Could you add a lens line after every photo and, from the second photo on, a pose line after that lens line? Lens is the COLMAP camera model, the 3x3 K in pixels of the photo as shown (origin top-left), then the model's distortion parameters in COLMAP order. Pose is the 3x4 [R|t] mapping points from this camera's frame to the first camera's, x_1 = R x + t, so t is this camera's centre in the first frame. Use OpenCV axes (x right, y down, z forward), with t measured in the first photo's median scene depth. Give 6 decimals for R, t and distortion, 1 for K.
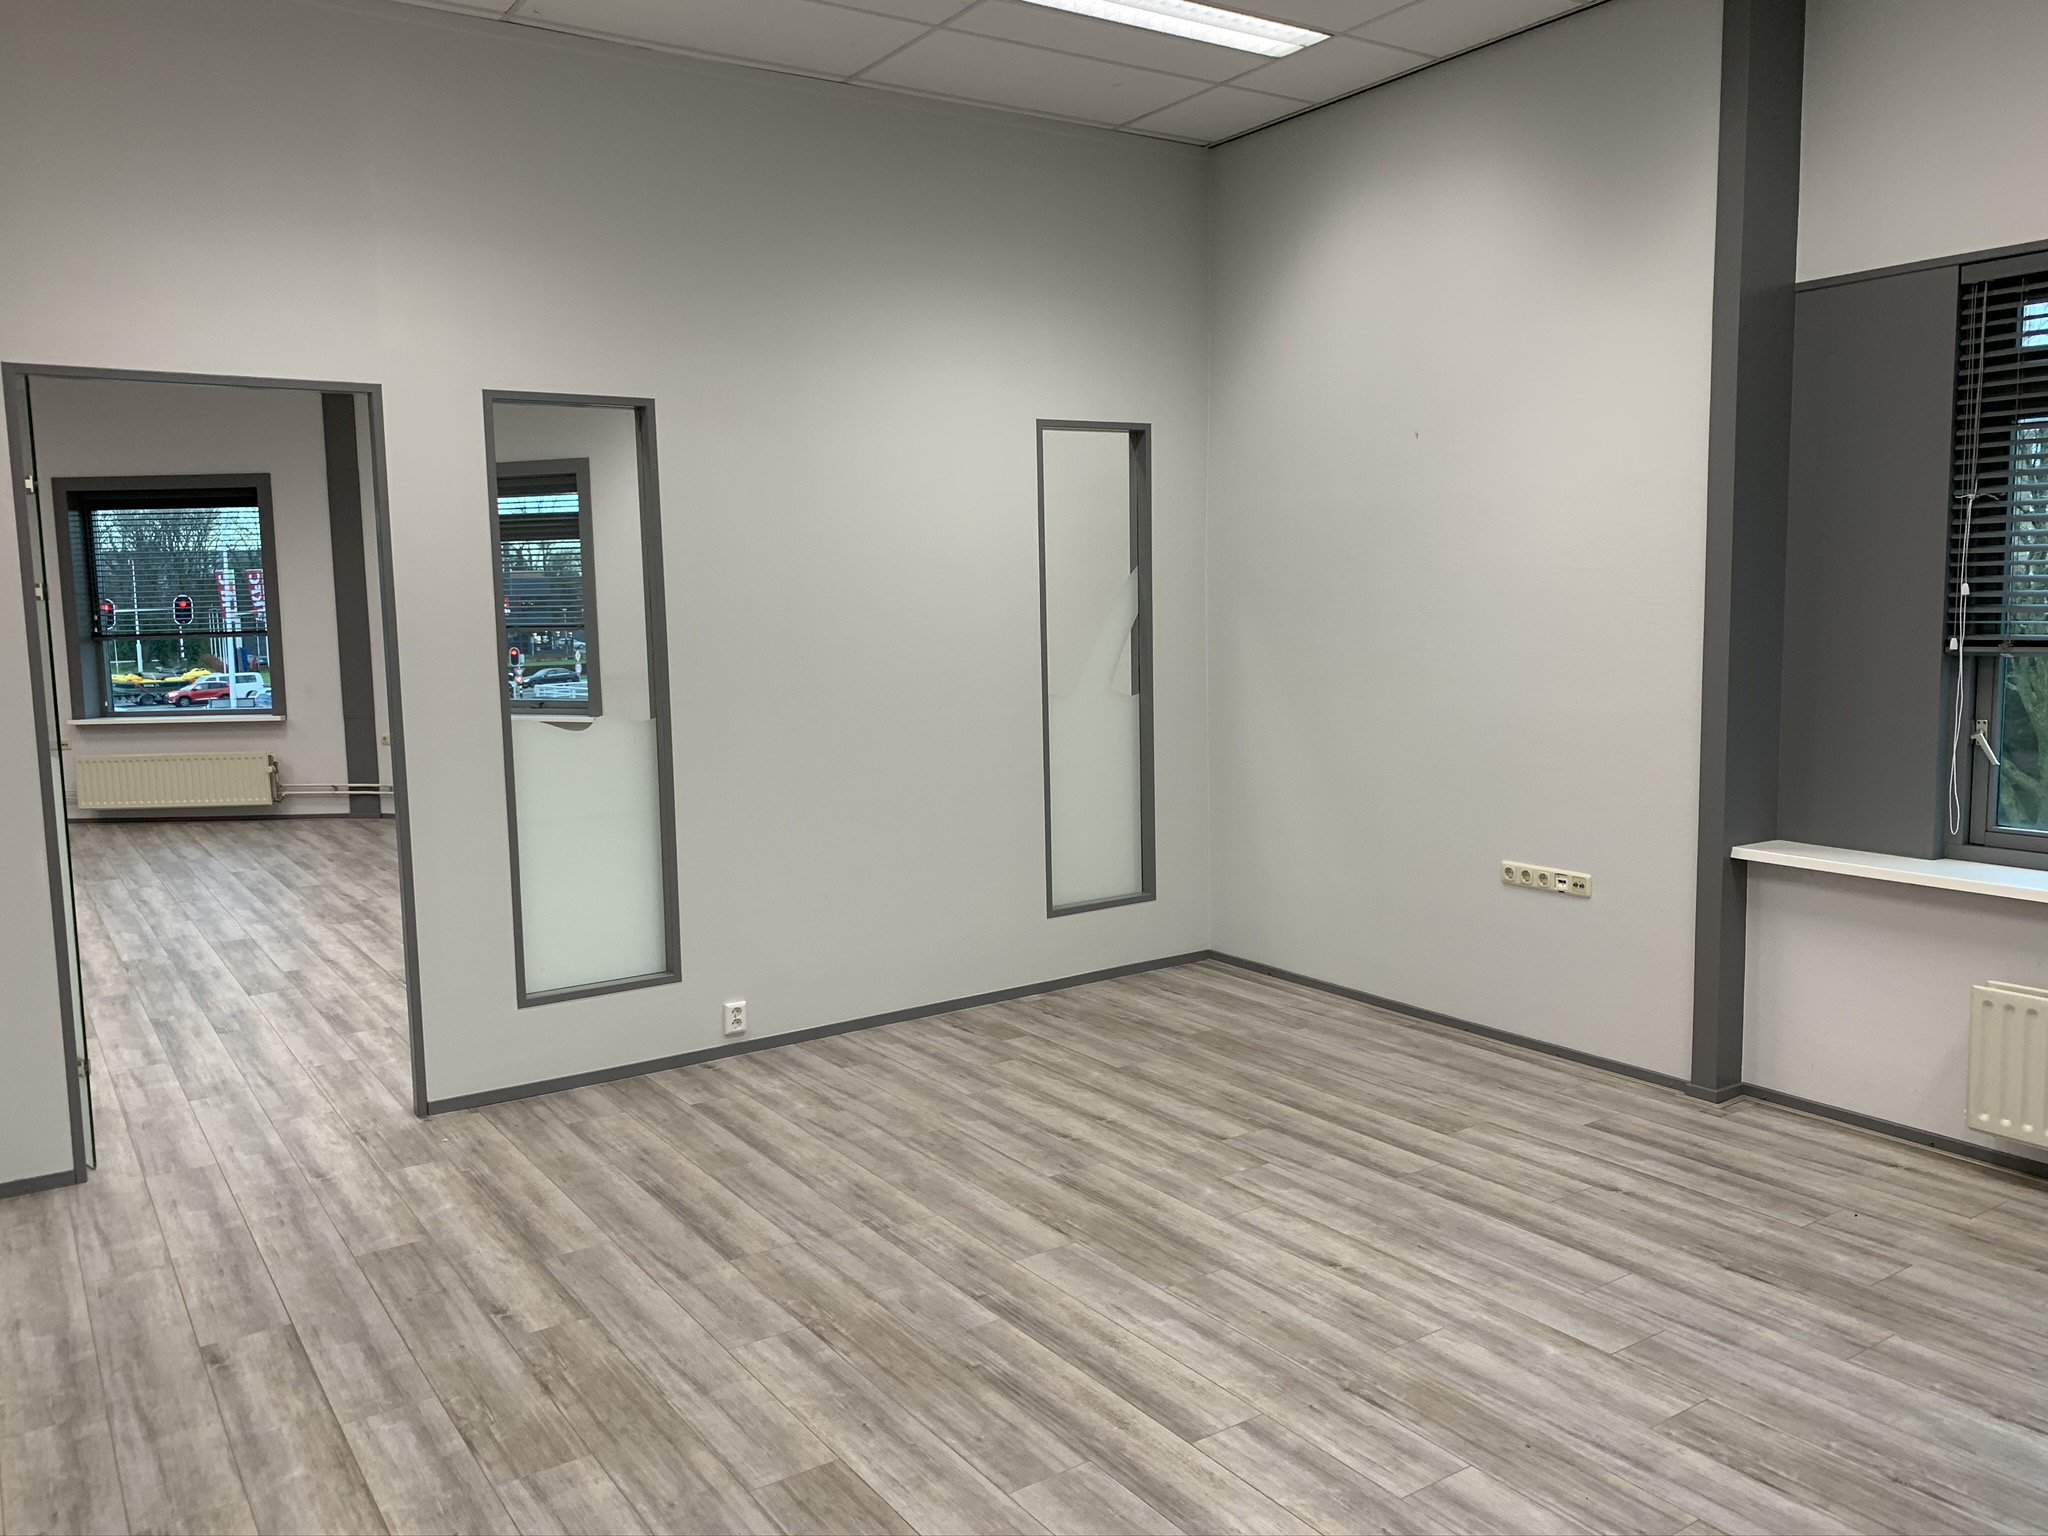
lens RADIAL K [[1578.2, 0, 1028.6], [0, 1578.2, 777.5], [0, 0, 1]] dist [0.030443, -0.039461]
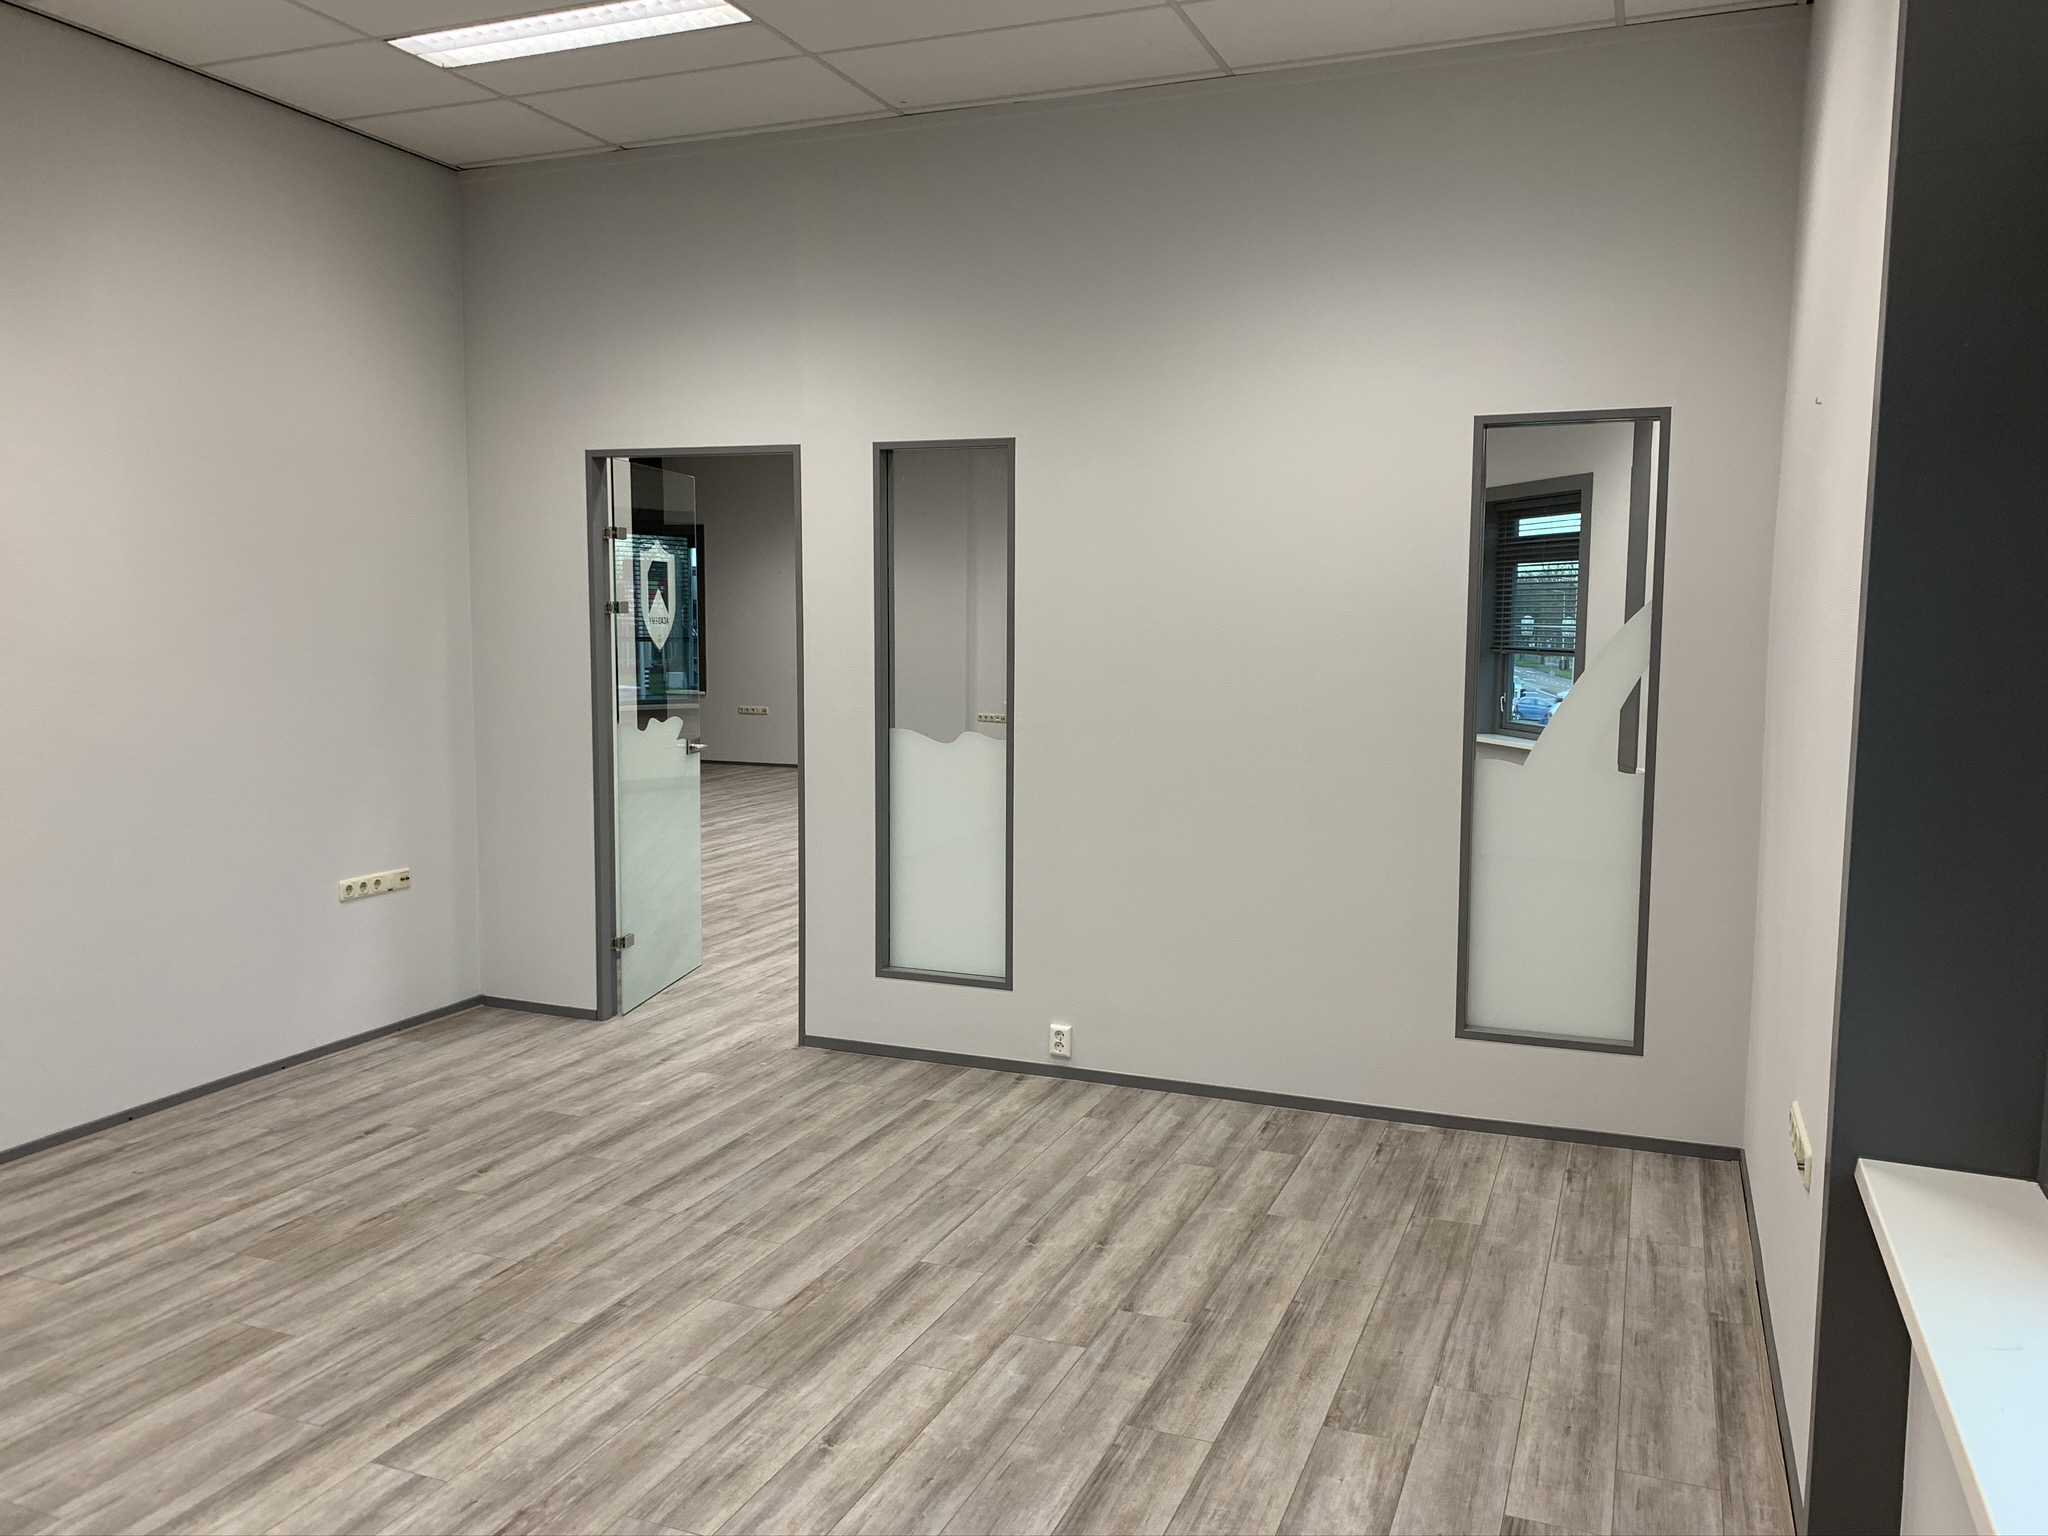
lens RADIAL K [[1578.2, 0, 1012.1], [0, 1578.2, 763.4], [0, 0, 1]] dist [0.030443, -0.039461]
pose [[0.556013, 0.103874, -0.824657, 0.801020], [-0.119298, 0.991861, 0.044500, -0.085964], [0.822568, 0.073637, 0.563880, 0.517310]]
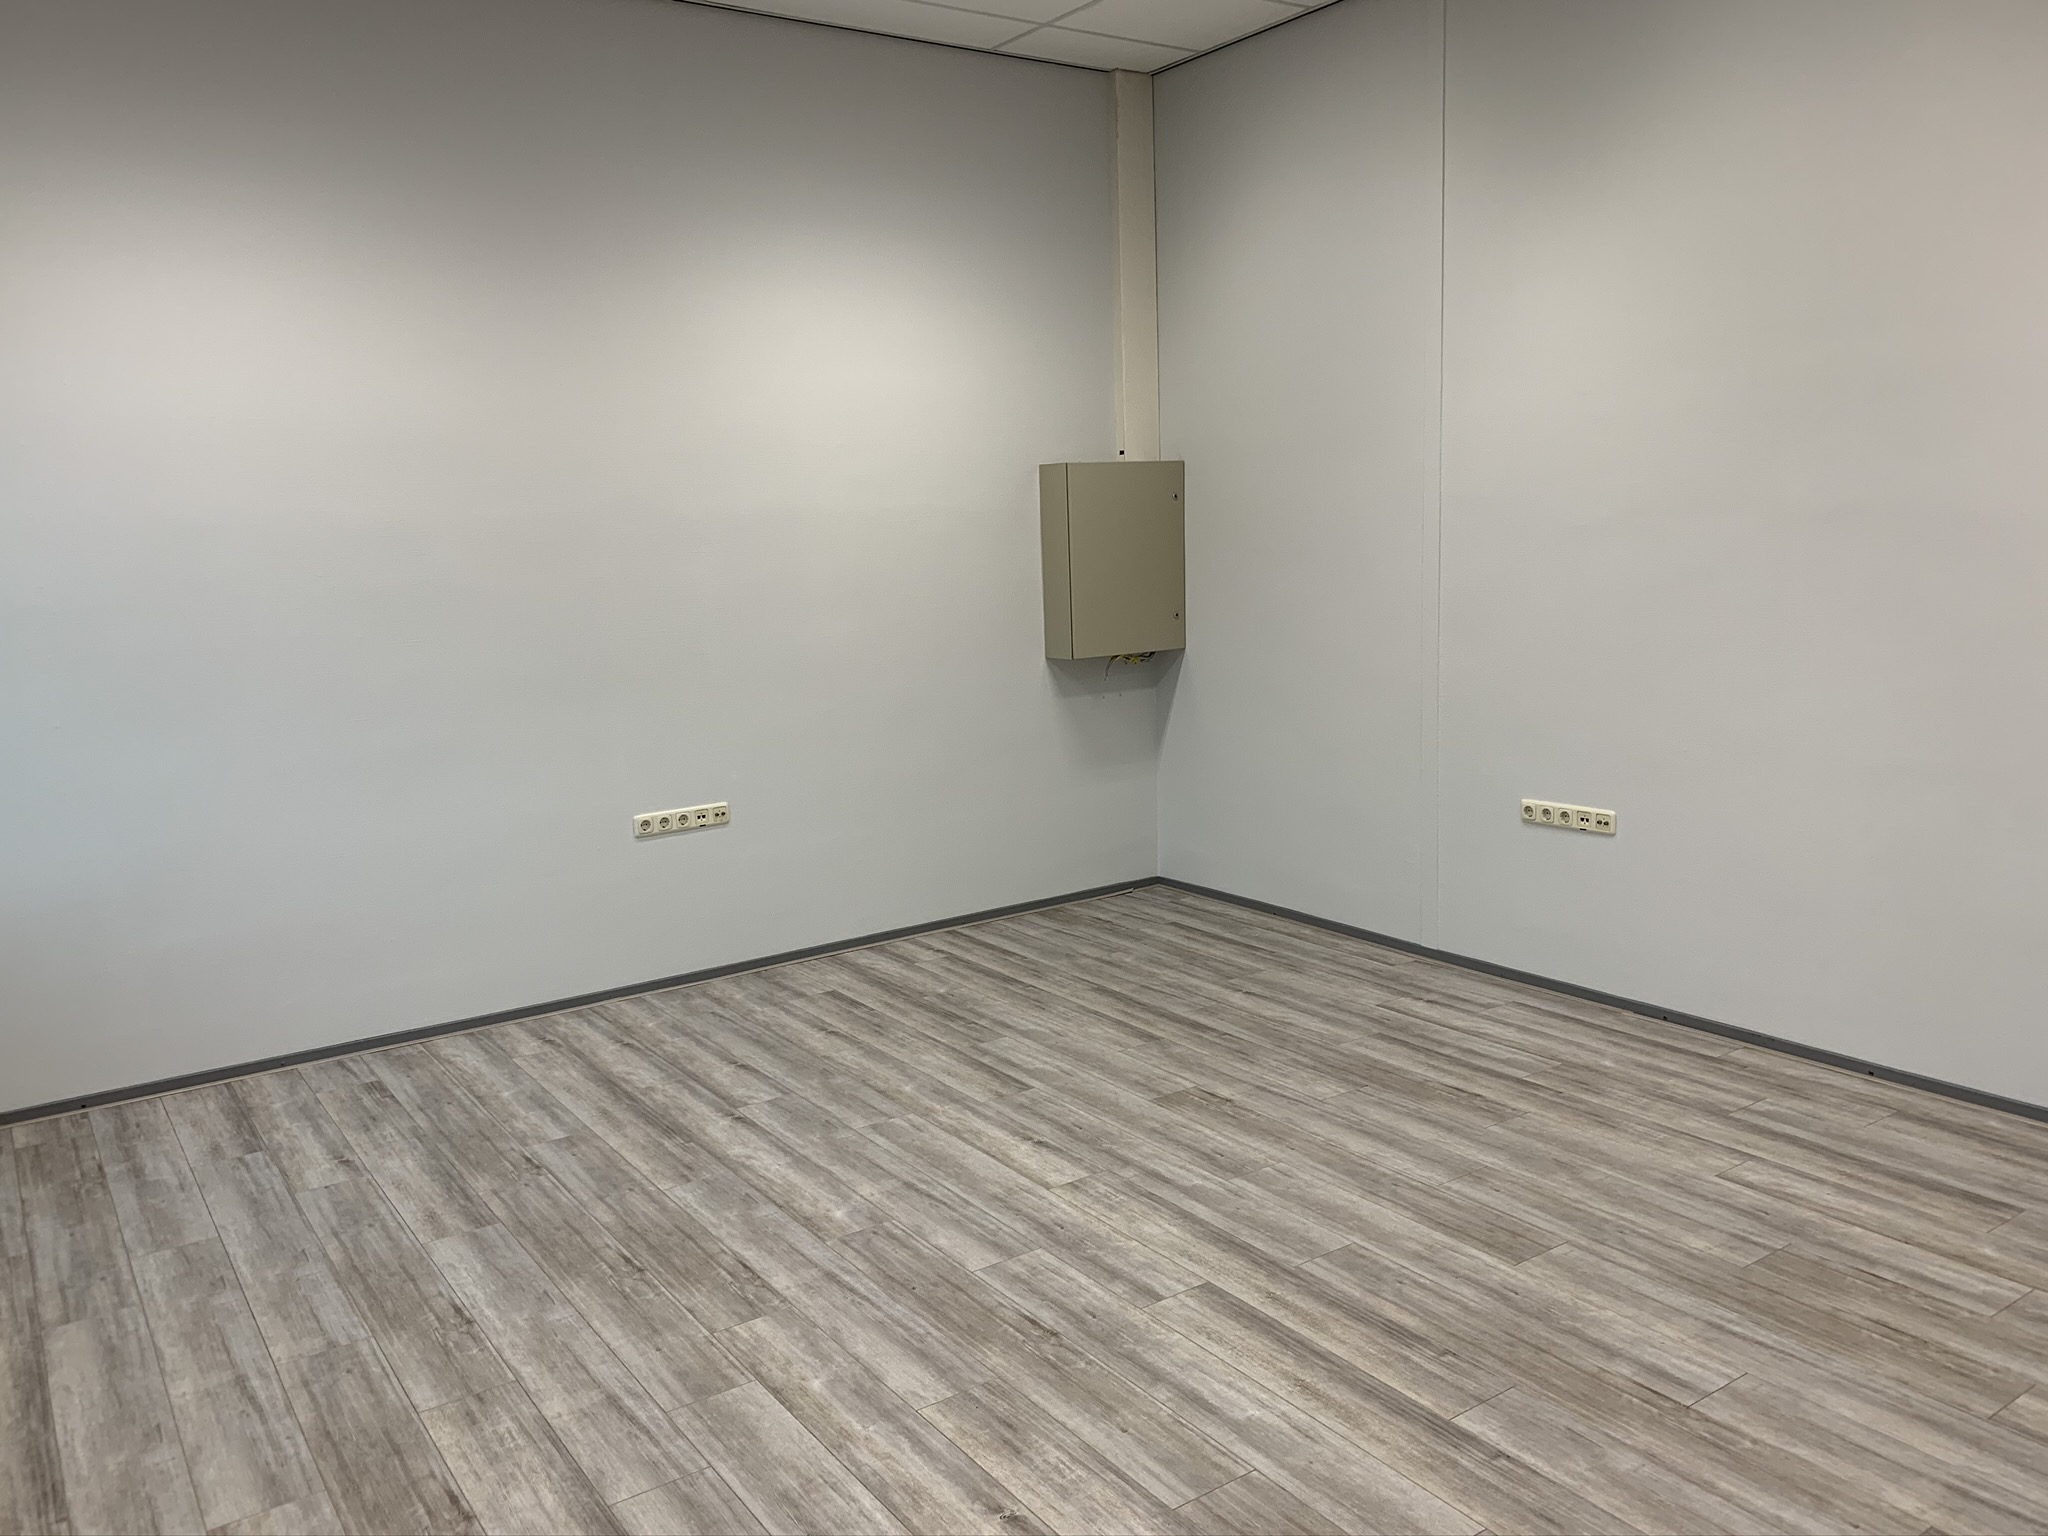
lens RADIAL K [[1578.2, 0, 1037.7], [0, 1578.2, 772.3], [0, 0, 1]] dist [0.030443, -0.039461]
pose [[-0.998353, 0.056623, -0.009219, 0.151122], [0.051735, 0.958057, 0.281868, -0.176962], [0.024793, 0.280927, -0.959409, 1.399997]]
